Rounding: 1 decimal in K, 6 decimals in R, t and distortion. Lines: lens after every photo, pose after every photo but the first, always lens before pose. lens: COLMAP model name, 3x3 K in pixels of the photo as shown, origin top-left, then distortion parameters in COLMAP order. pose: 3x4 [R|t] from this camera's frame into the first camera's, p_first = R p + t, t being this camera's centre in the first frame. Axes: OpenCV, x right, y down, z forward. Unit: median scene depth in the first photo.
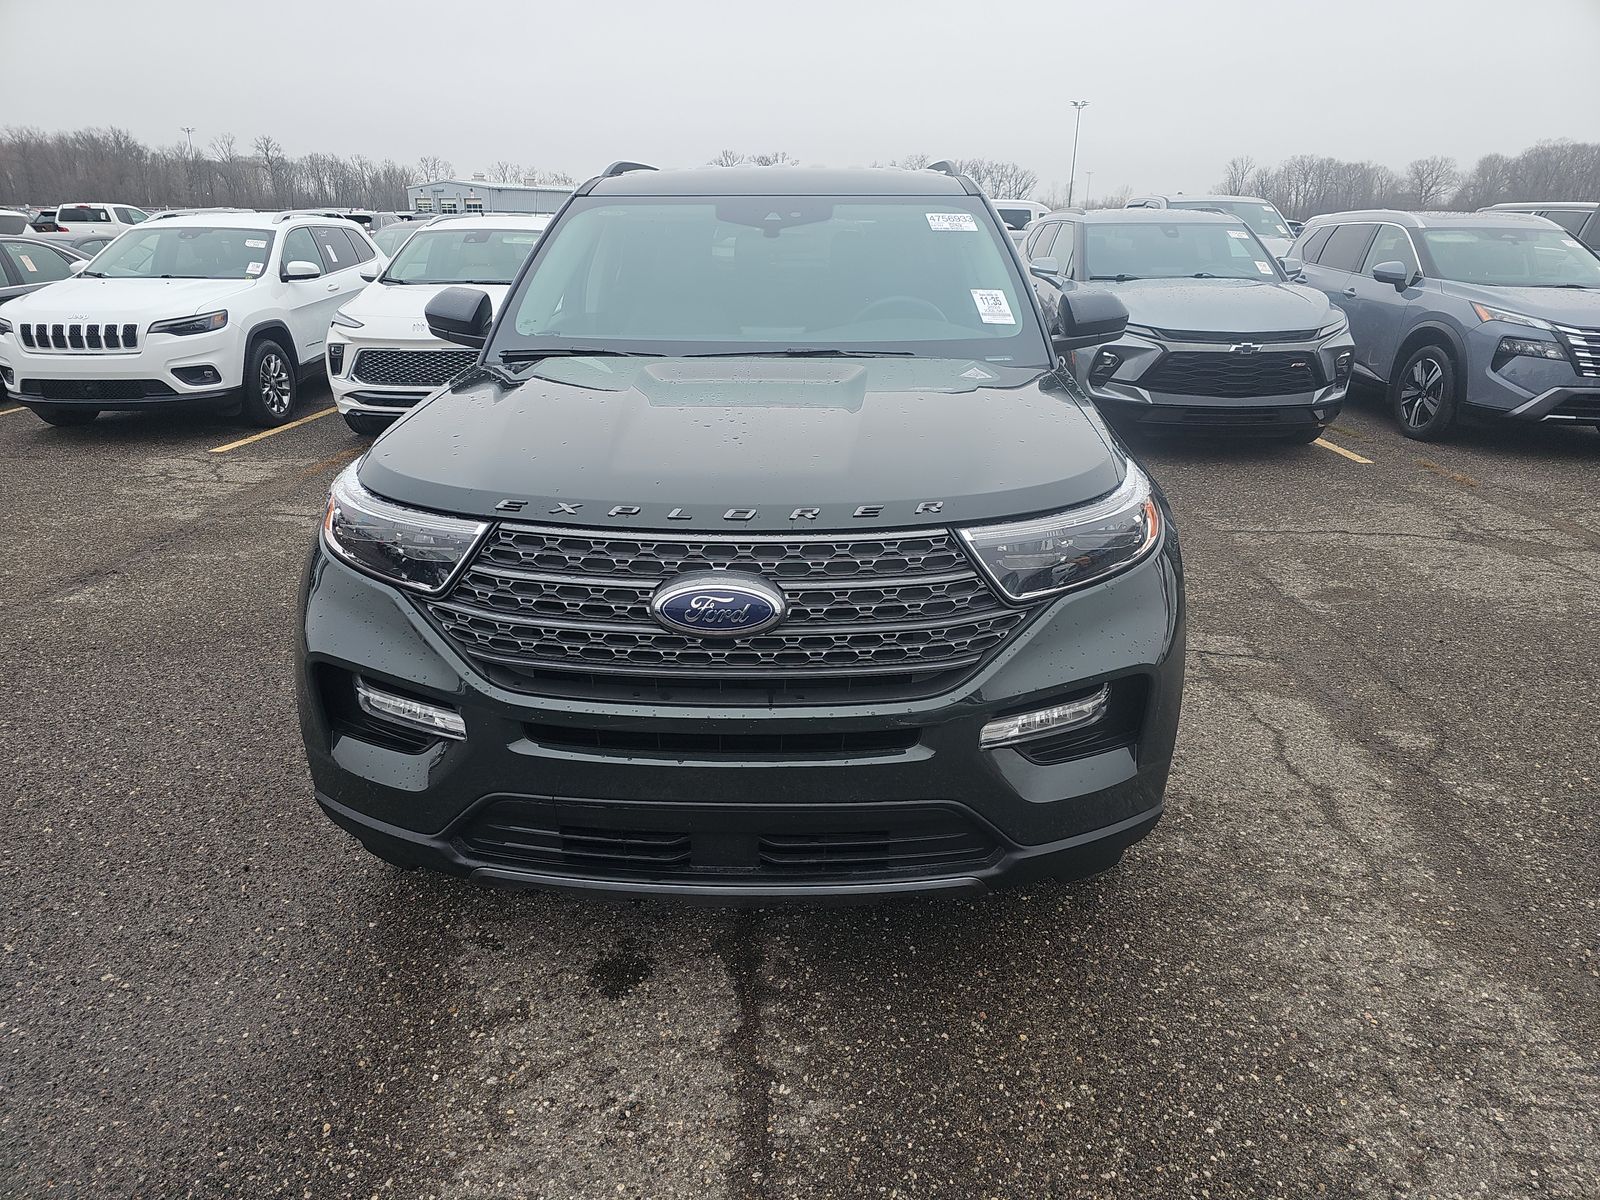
lens RADIAL K [[1051.3, 0, 806.8], [0, 1051.3, 602.8], [0, 0, 1]] dist [0.024829, -0.022914]
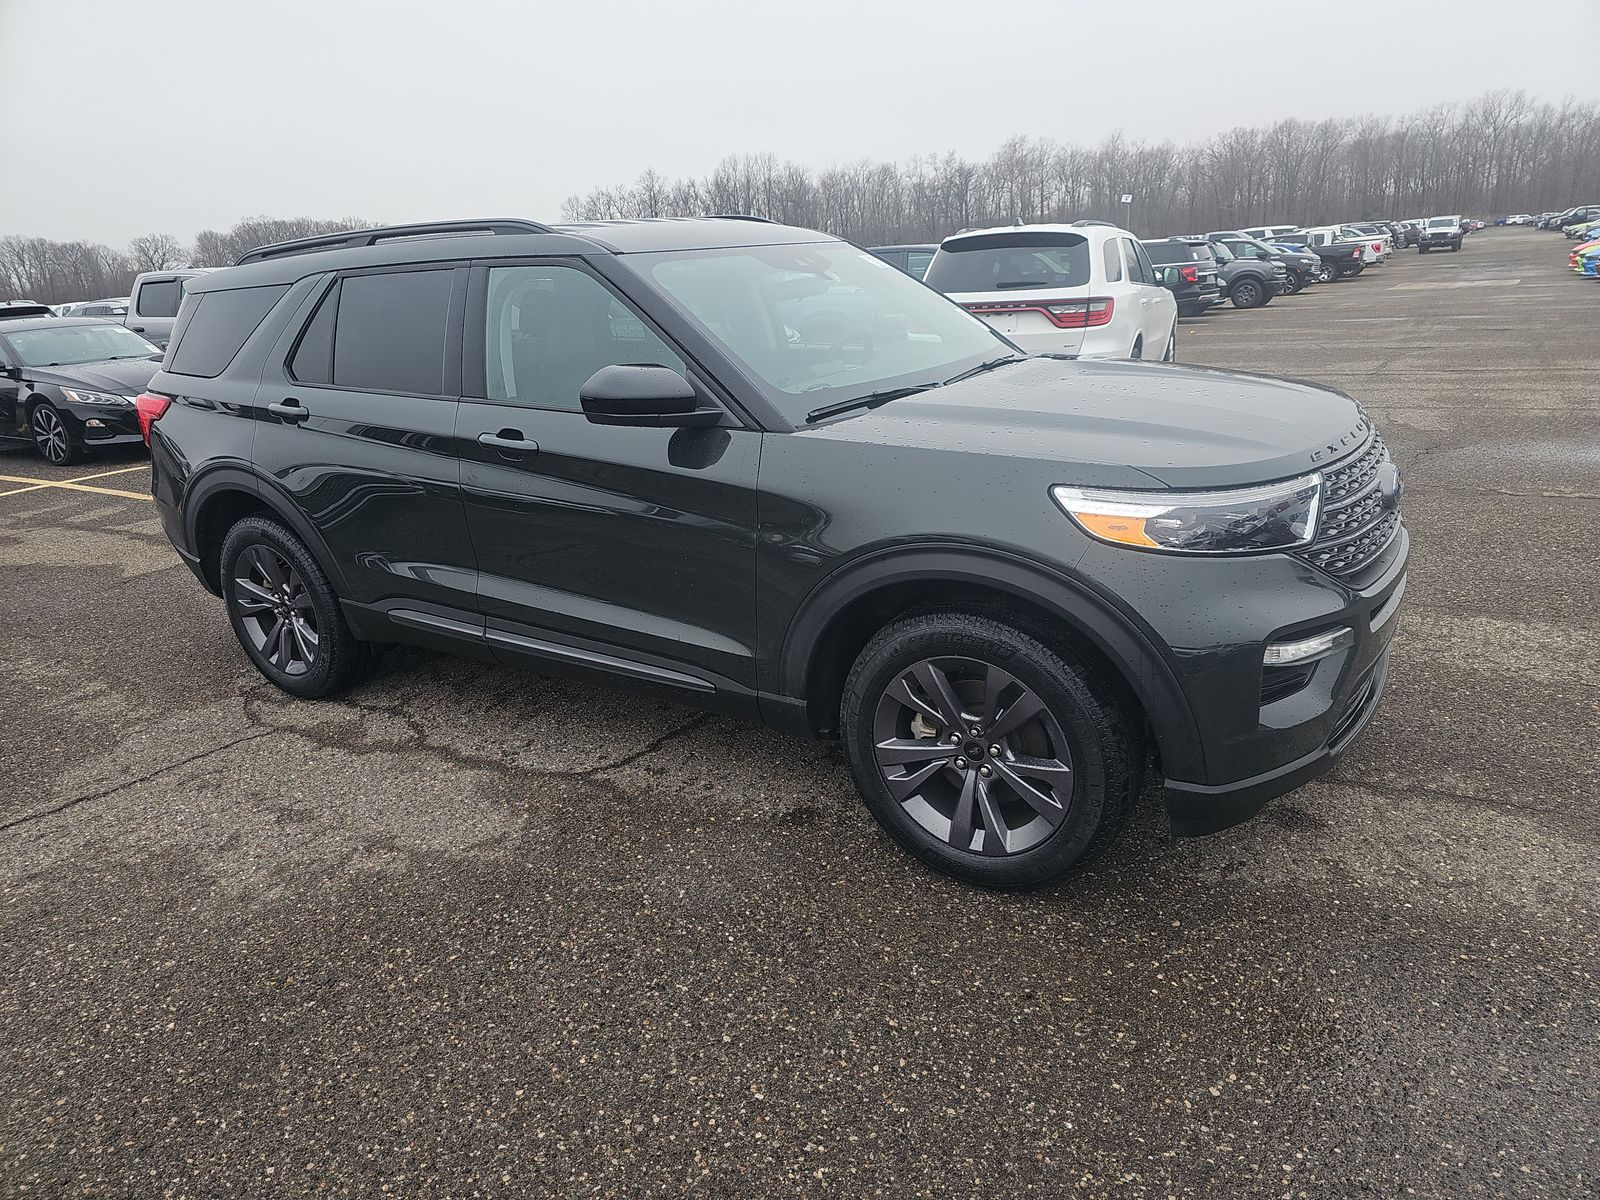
lens RADIAL K [[1051.3, 0, 802.6], [0, 1051.3, 598.4], [0, 0, 1]] dist [0.024829, -0.022914]
pose [[0.511729, -0.298740, 0.805536, -1.515179], [0.352601, 0.928026, 0.120172, -0.275665], [-0.783458, 0.222537, 0.580233, 0.701272]]
